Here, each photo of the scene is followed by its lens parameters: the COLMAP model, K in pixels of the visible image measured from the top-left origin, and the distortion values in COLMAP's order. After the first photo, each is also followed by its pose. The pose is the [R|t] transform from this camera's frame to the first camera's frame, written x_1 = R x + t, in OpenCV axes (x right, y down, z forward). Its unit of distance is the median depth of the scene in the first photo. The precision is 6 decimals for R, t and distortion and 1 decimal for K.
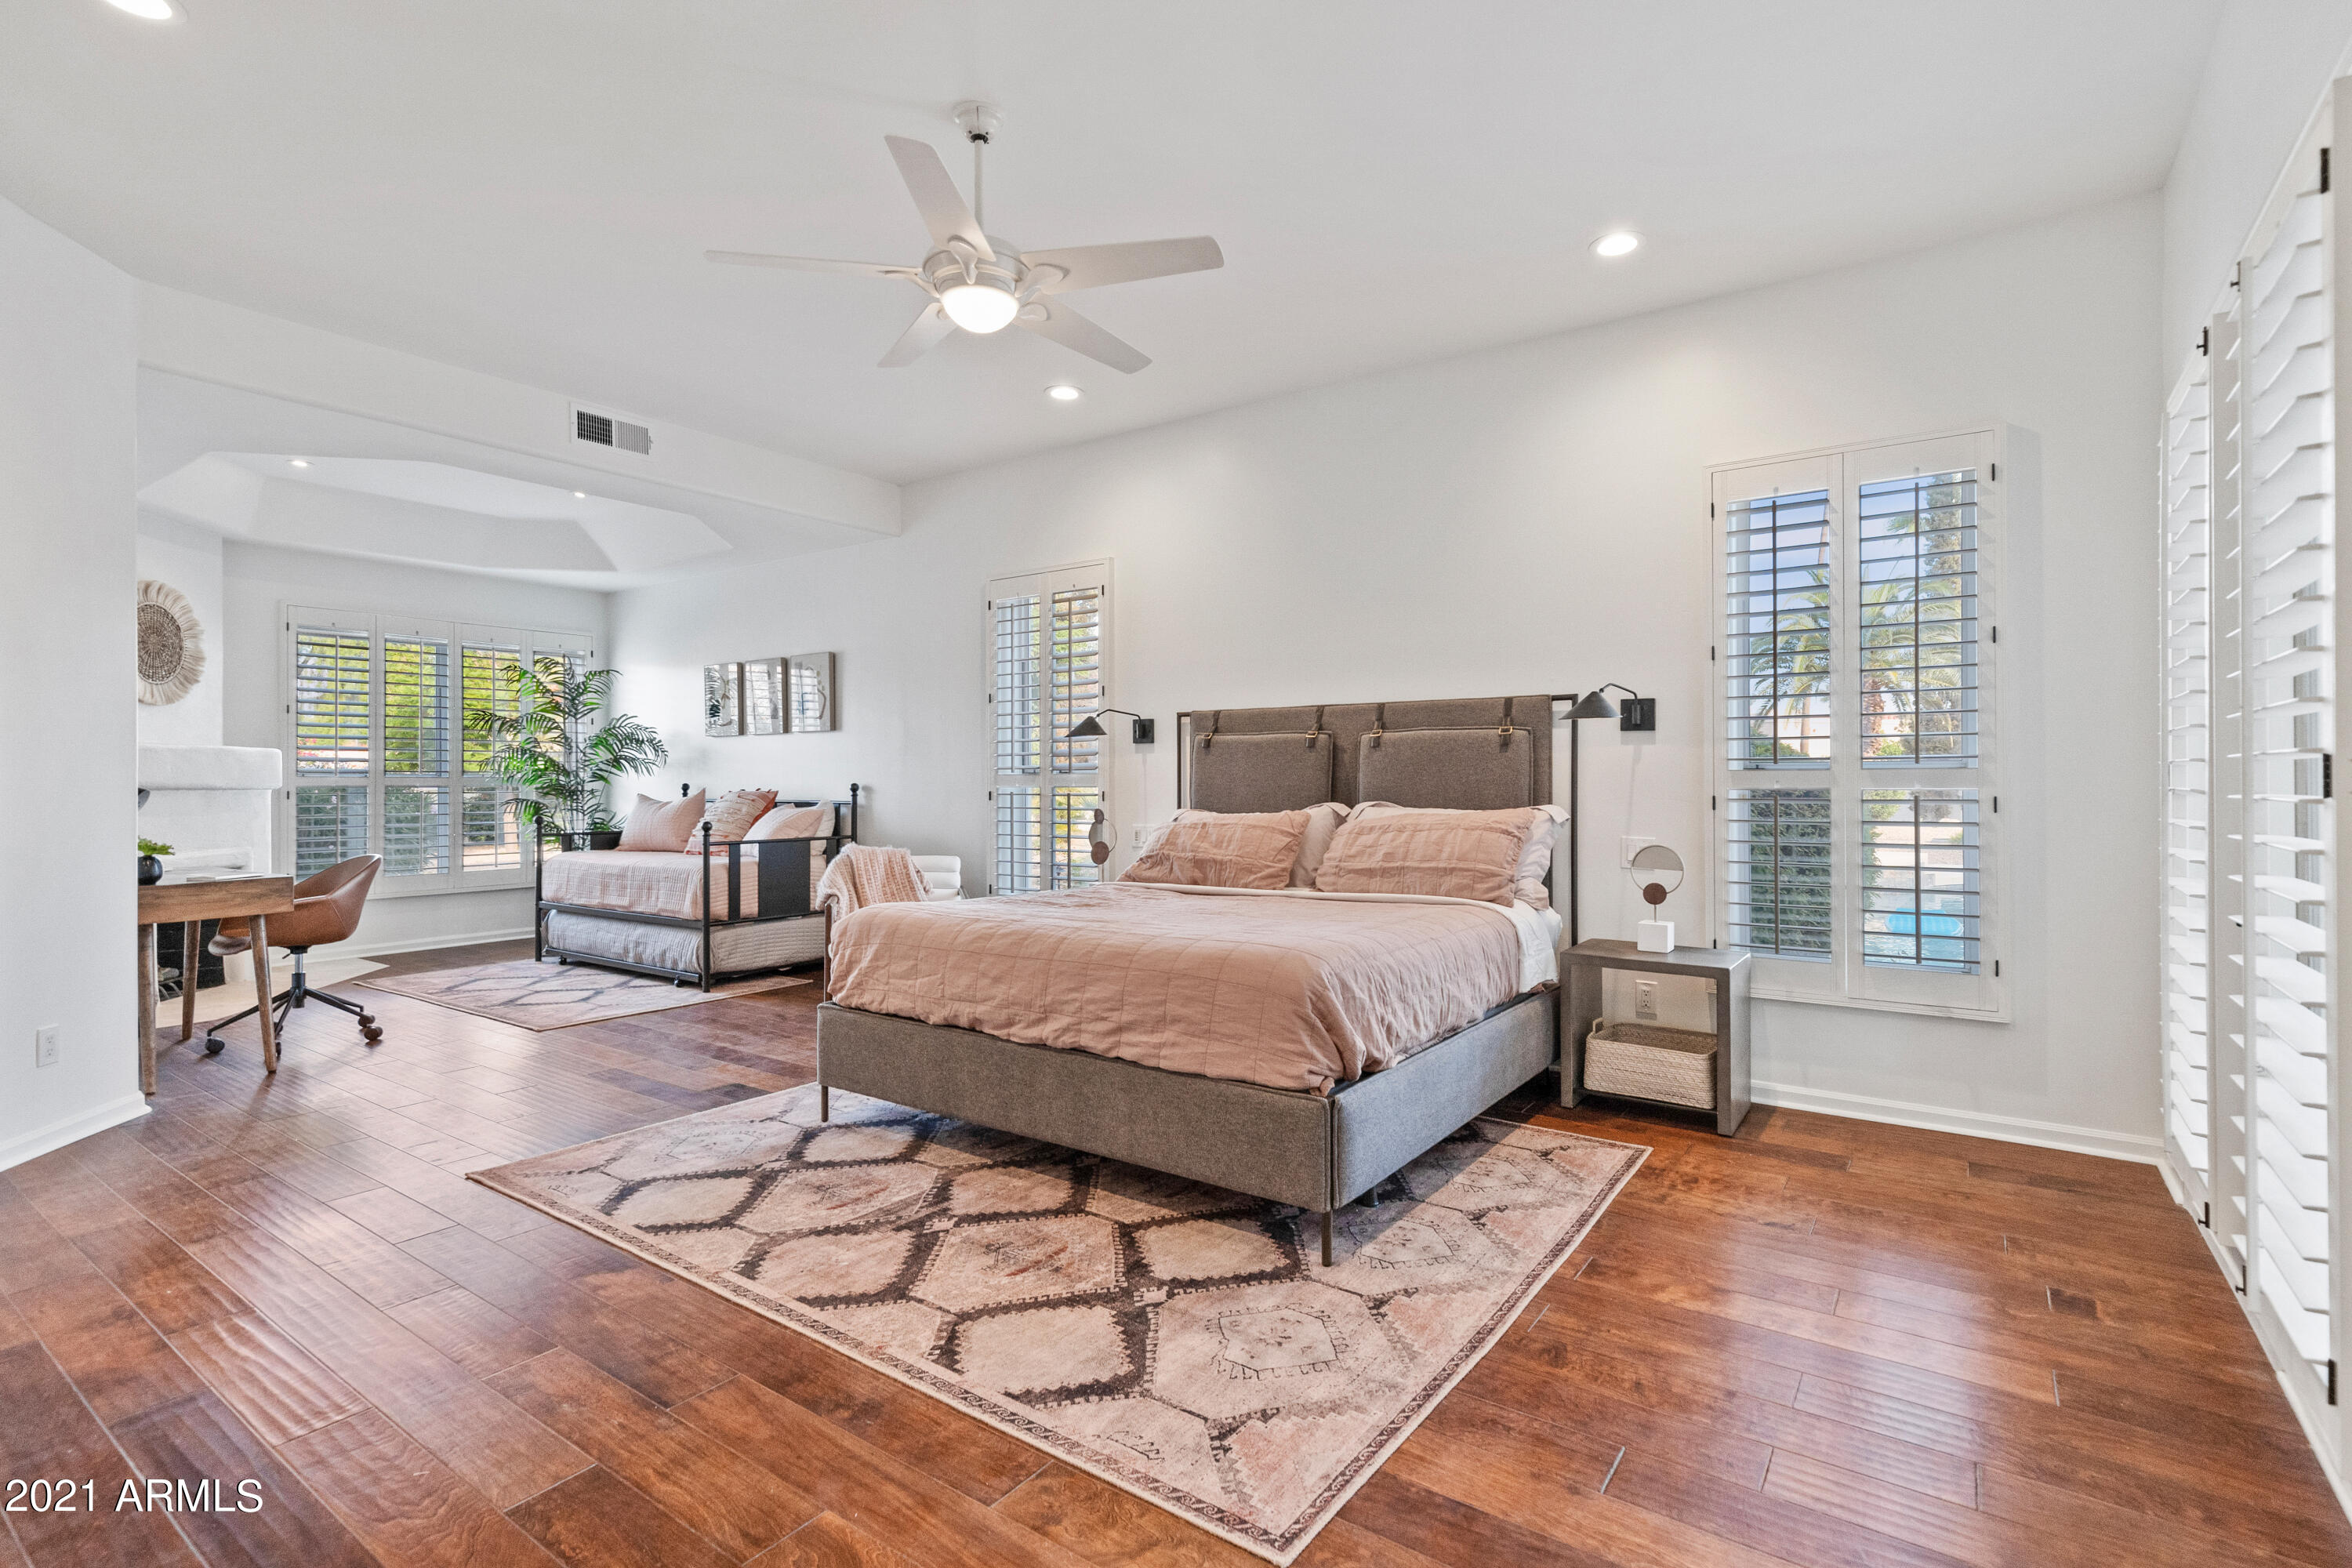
lens RADIAL K [[1101.4, 0, 1196.8], [0, 1101.4, 776.1], [0, 0, 1]] dist [0.010225, -0.000044]
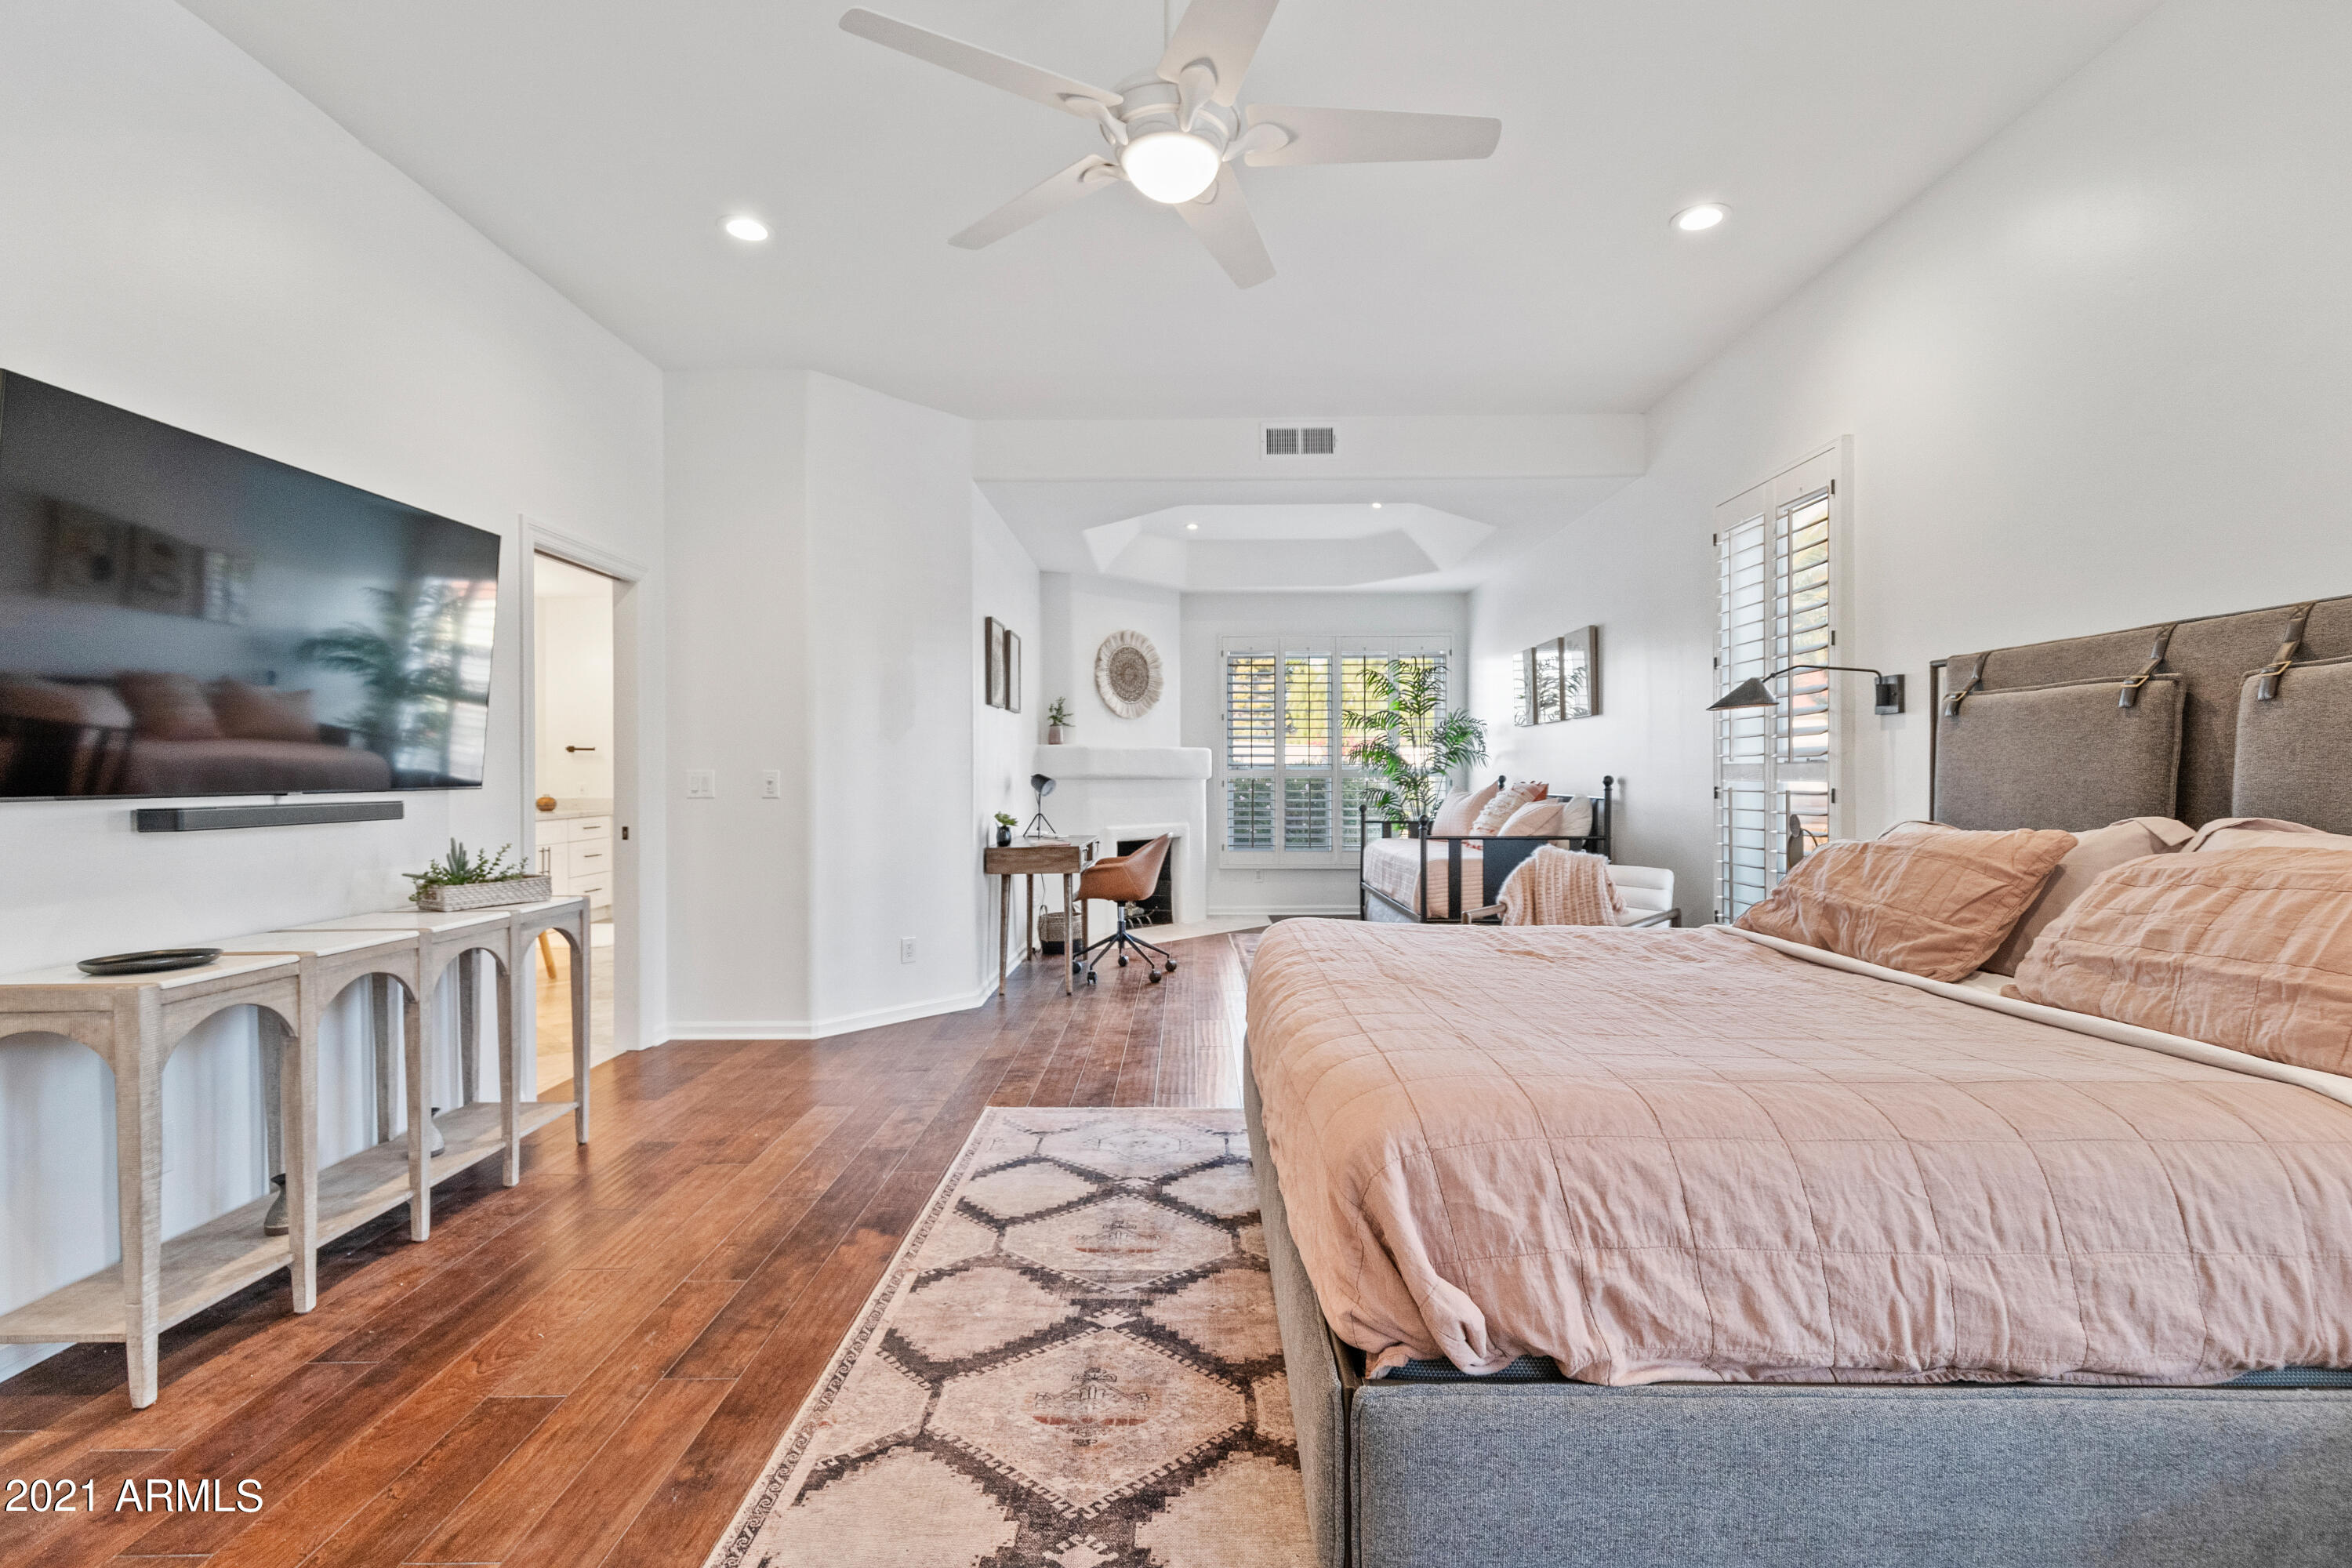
lens RADIAL K [[1076.1, 0, 1194.2], [0, 1076.1, 776.3], [0, 0, 1]] dist [0.001652, 0.000270]
pose [[0.567258, 0.002282, -0.823537, 0.243112], [0.004786, 0.999970, 0.006068, 0.000784], [0.823526, -0.007384, 0.567230, 0.320292]]
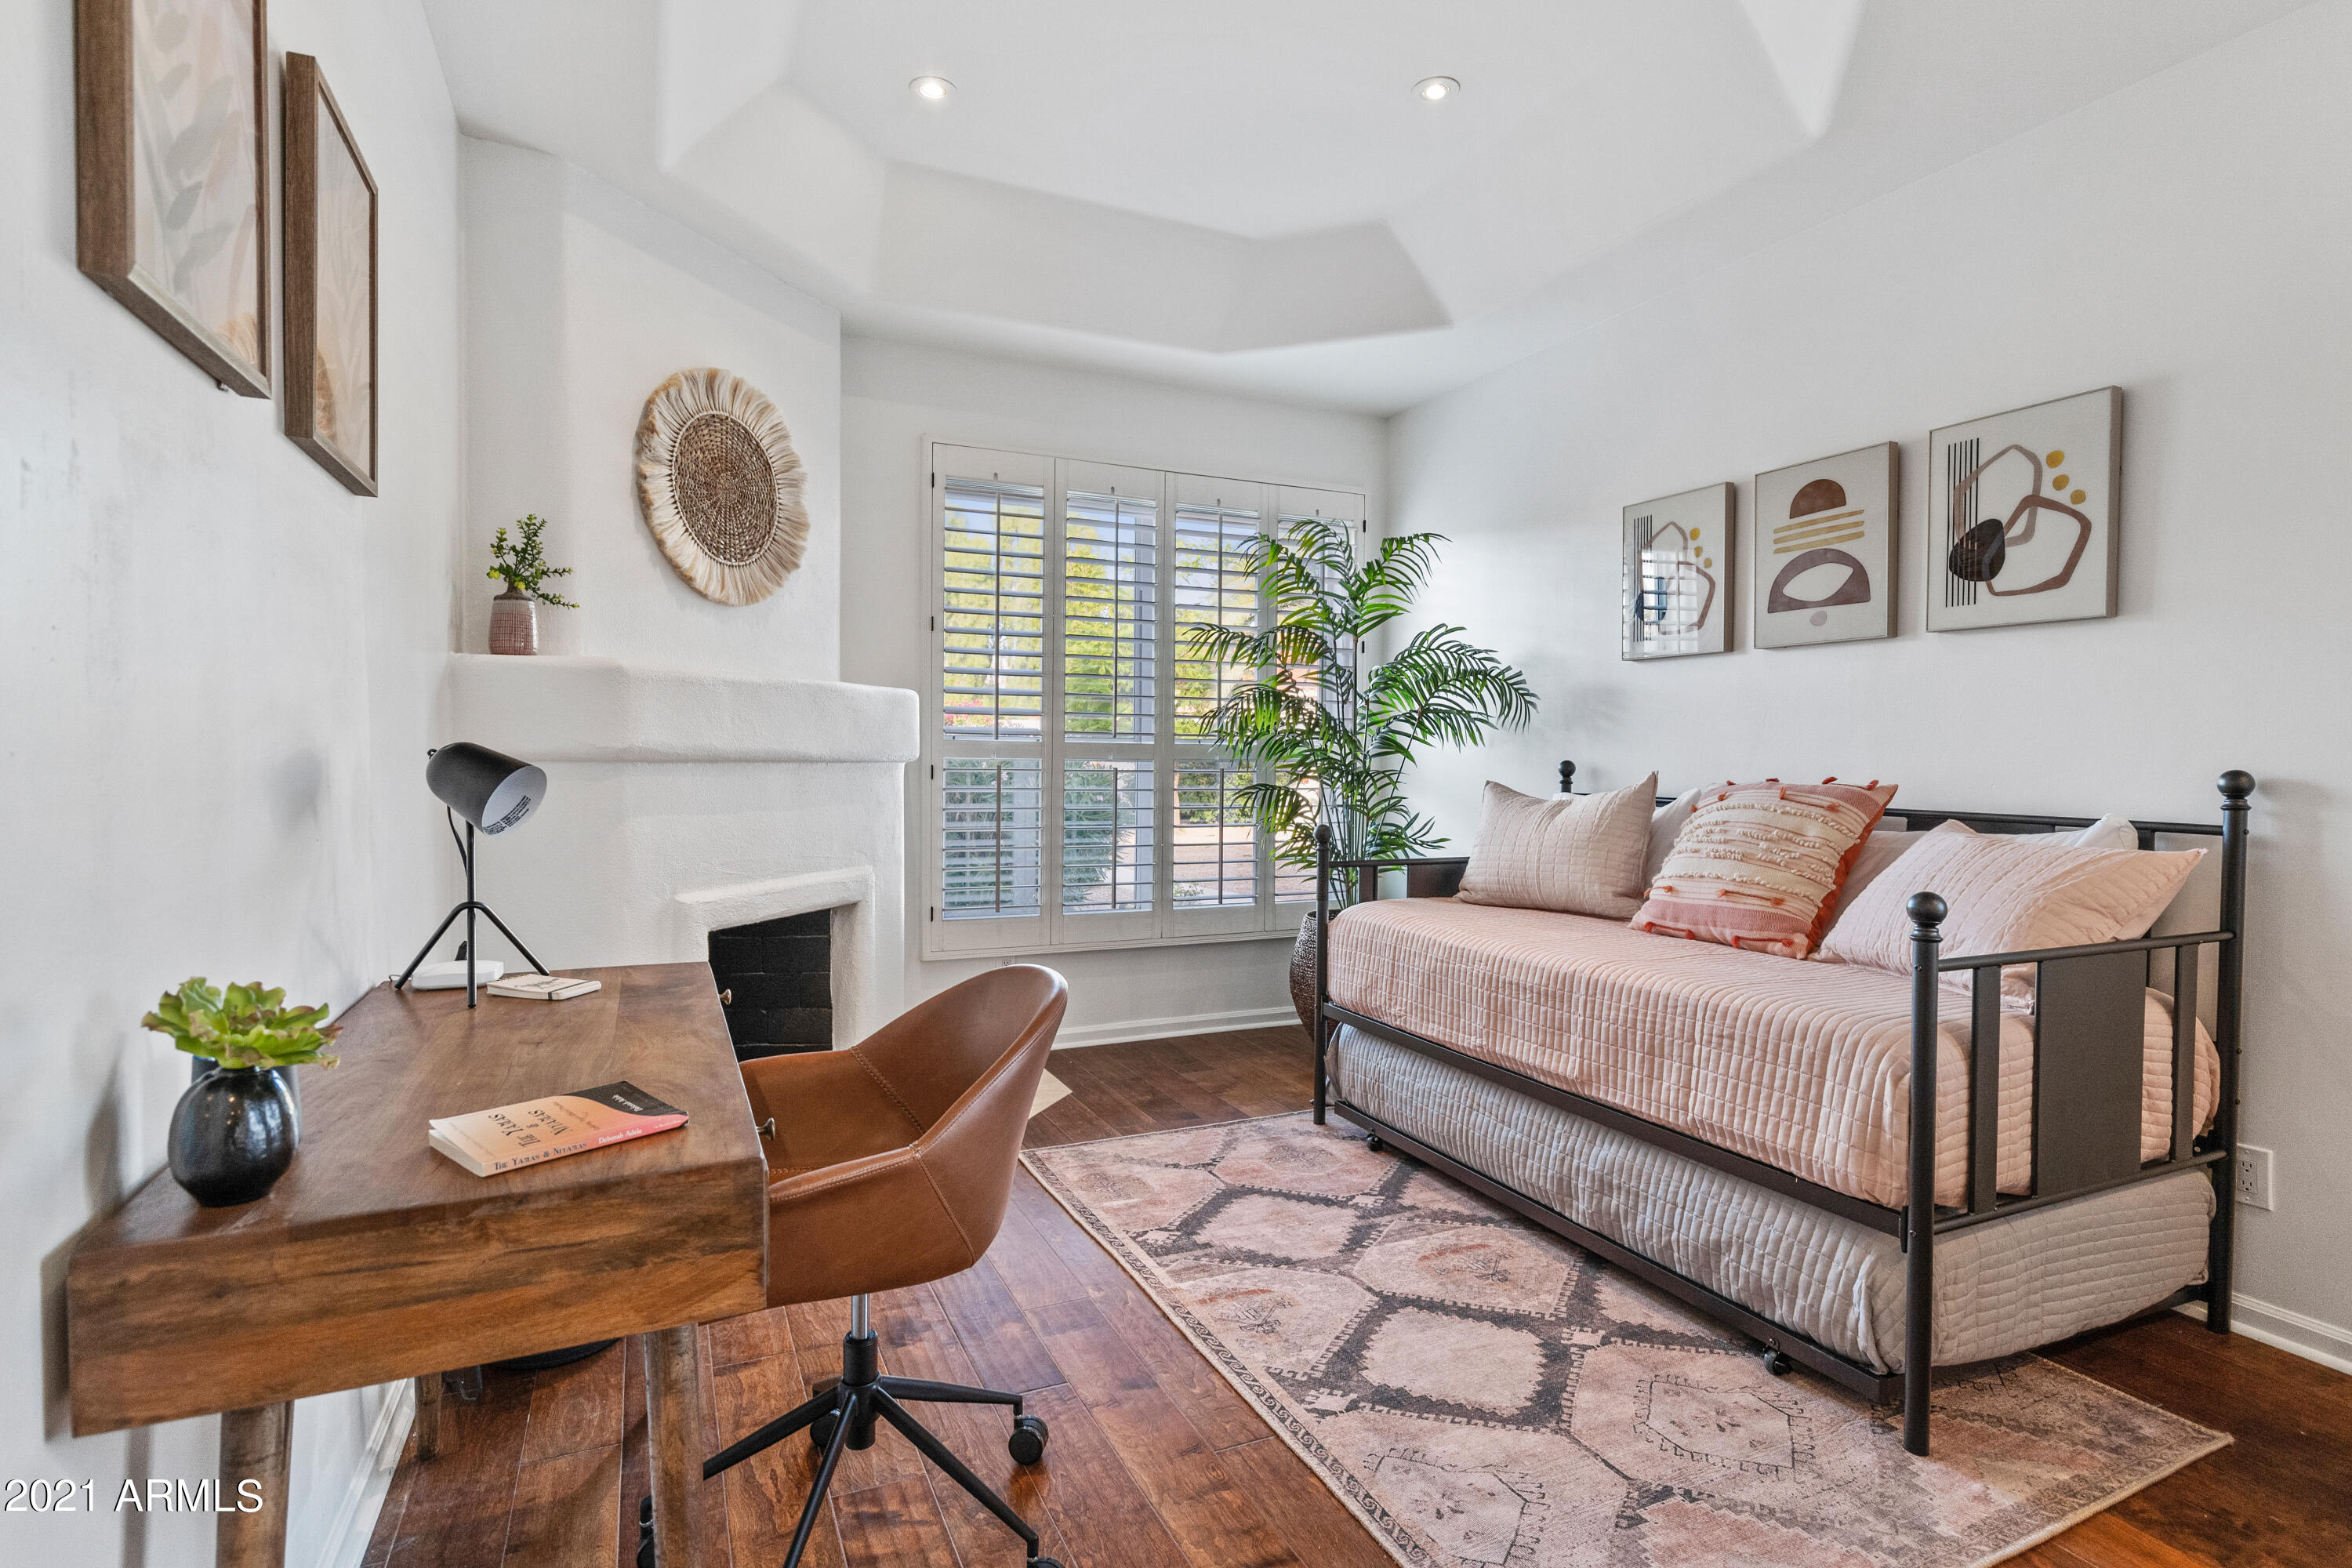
lens RADIAL K [[1132.3, 0, 1169.5], [0, 1132.3, 782.2], [0, 0, 1]] dist [-0.000663, -0.000237]
pose [[0.860997, 0.023633, -0.508061, -0.508475], [-0.009701, 0.999501, 0.030053, 0.003888], [0.508518, -0.020946, 0.860797, 0.683452]]
